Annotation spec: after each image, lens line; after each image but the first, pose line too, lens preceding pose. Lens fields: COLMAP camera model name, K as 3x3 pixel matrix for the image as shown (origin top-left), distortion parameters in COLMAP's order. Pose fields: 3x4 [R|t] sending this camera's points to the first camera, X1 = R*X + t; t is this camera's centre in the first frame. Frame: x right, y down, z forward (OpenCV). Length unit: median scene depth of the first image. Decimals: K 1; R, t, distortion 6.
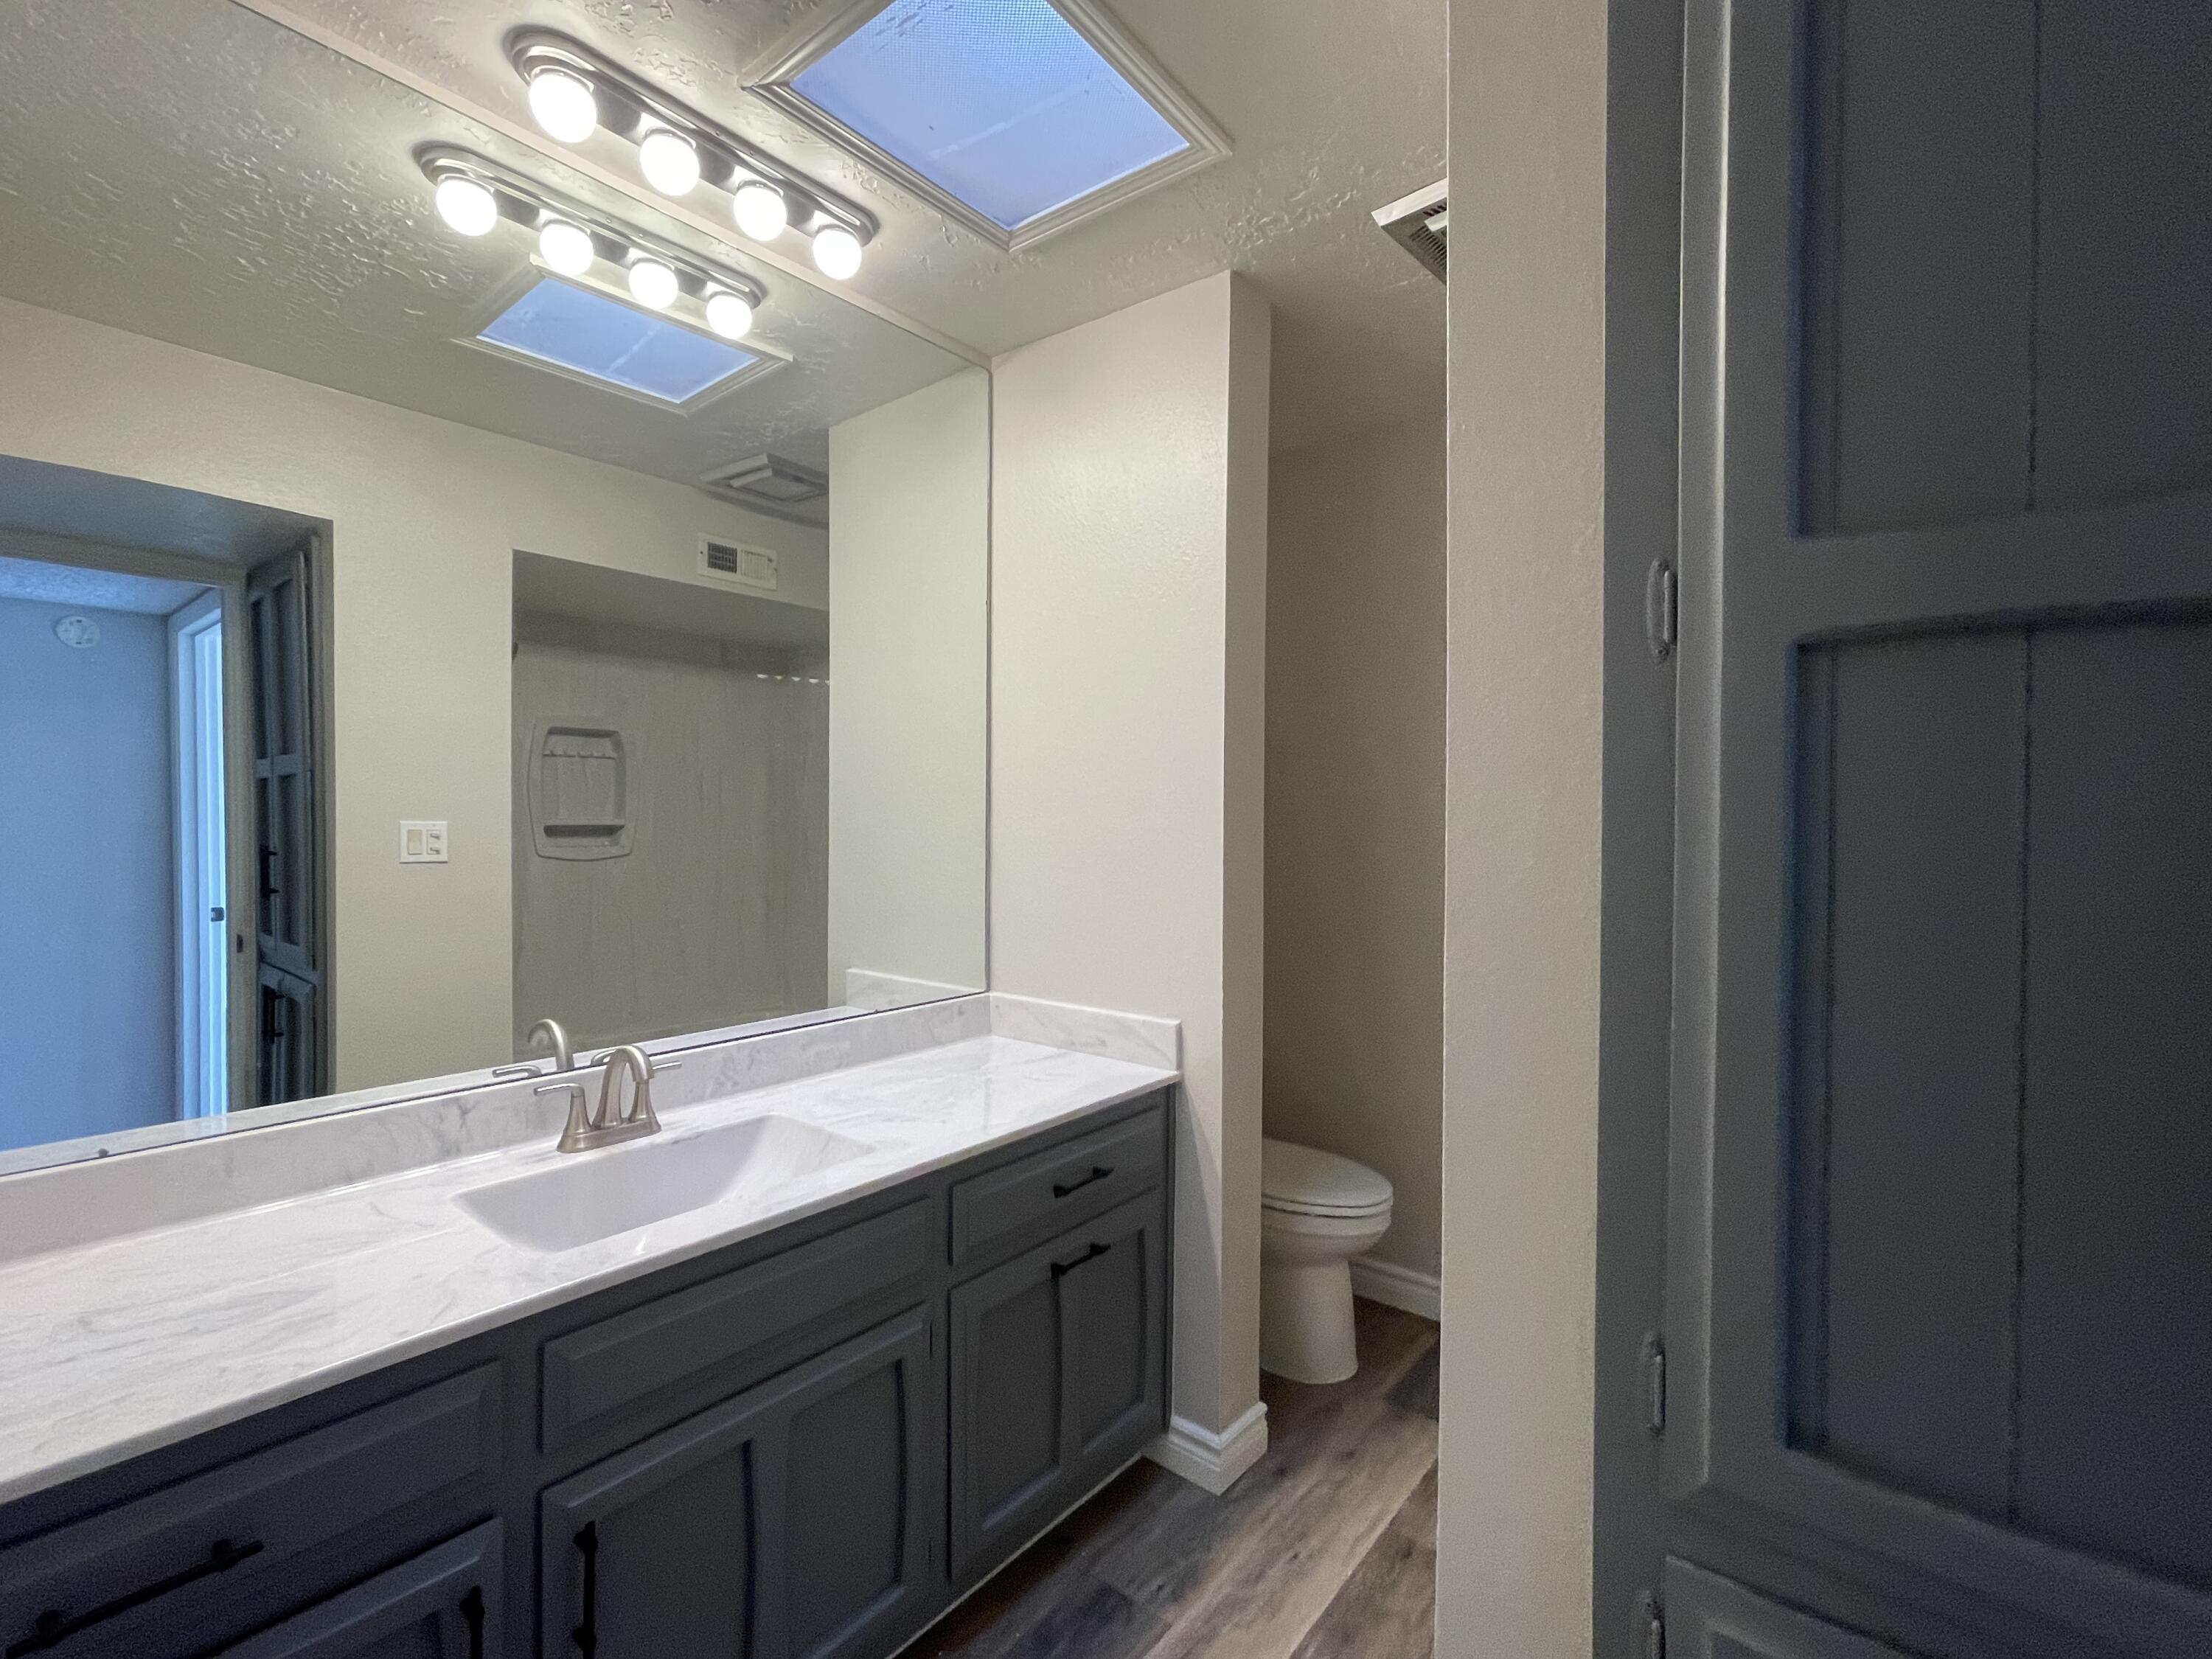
lens RADIAL K [[992.5, 0, 1098.3], [0, 992.5, 830.2], [0, 0, 1]] dist [0.014604, 0.001622]
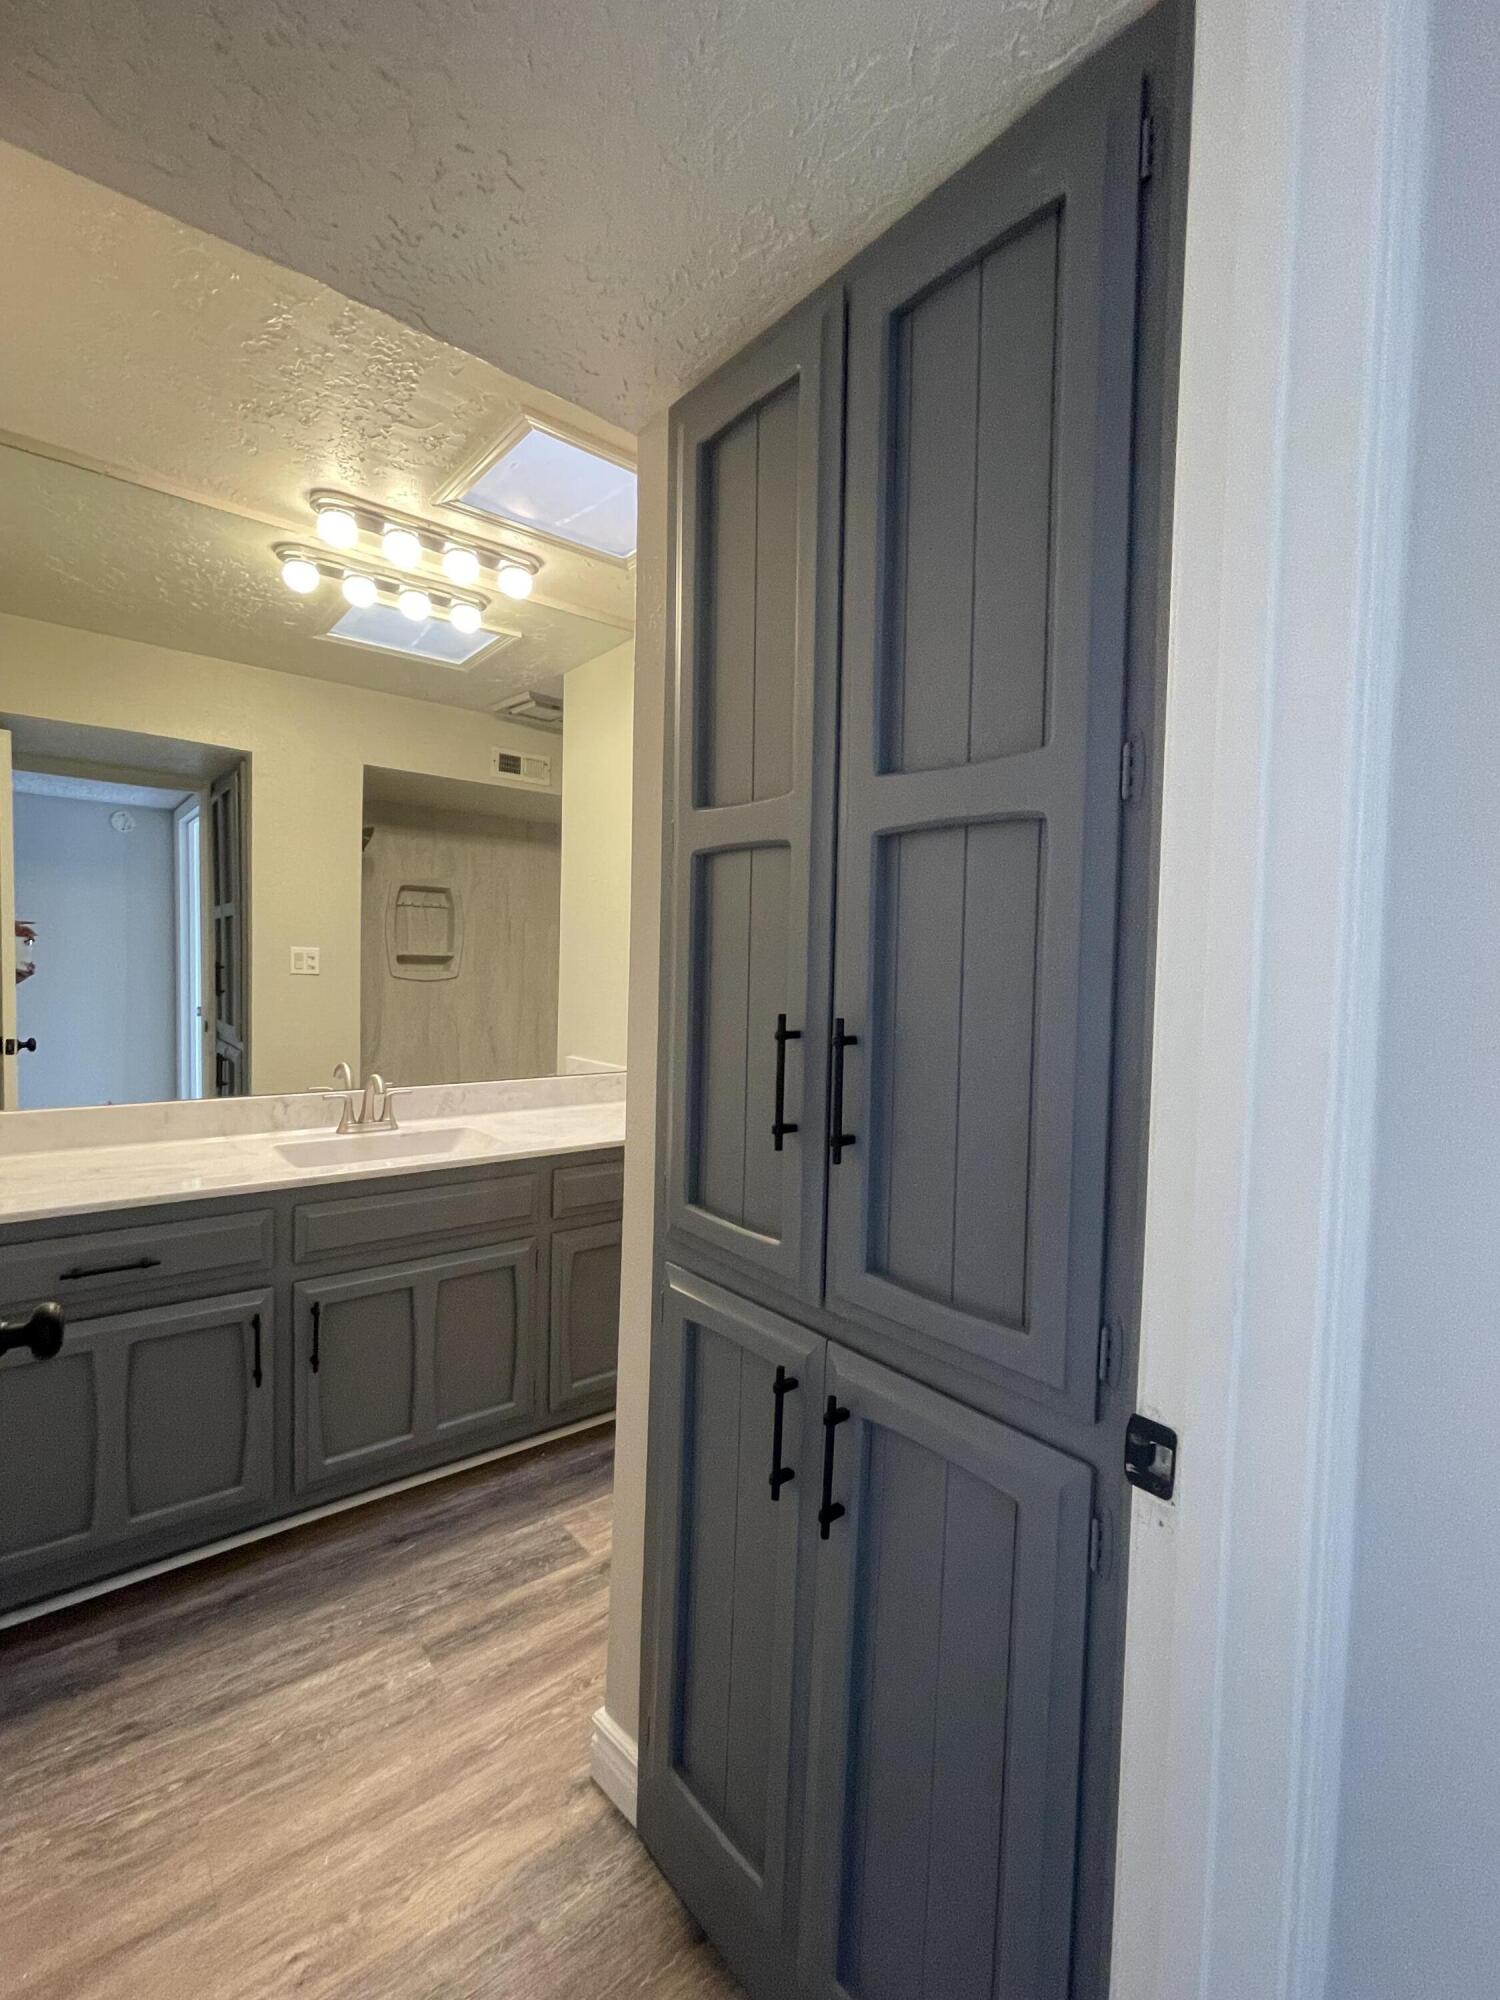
lens RADIAL K [[897.4, 0, 755.6], [0, 897.4, 1000.0], [0, 0, 1]] dist [0.014604, 0.001622]
pose [[0.981132, 0.027463, -0.191378, 0.276232], [-0.022917, 0.999401, 0.025930, 0.020699], [0.191975, -0.021055, 0.981174, -0.228140]]
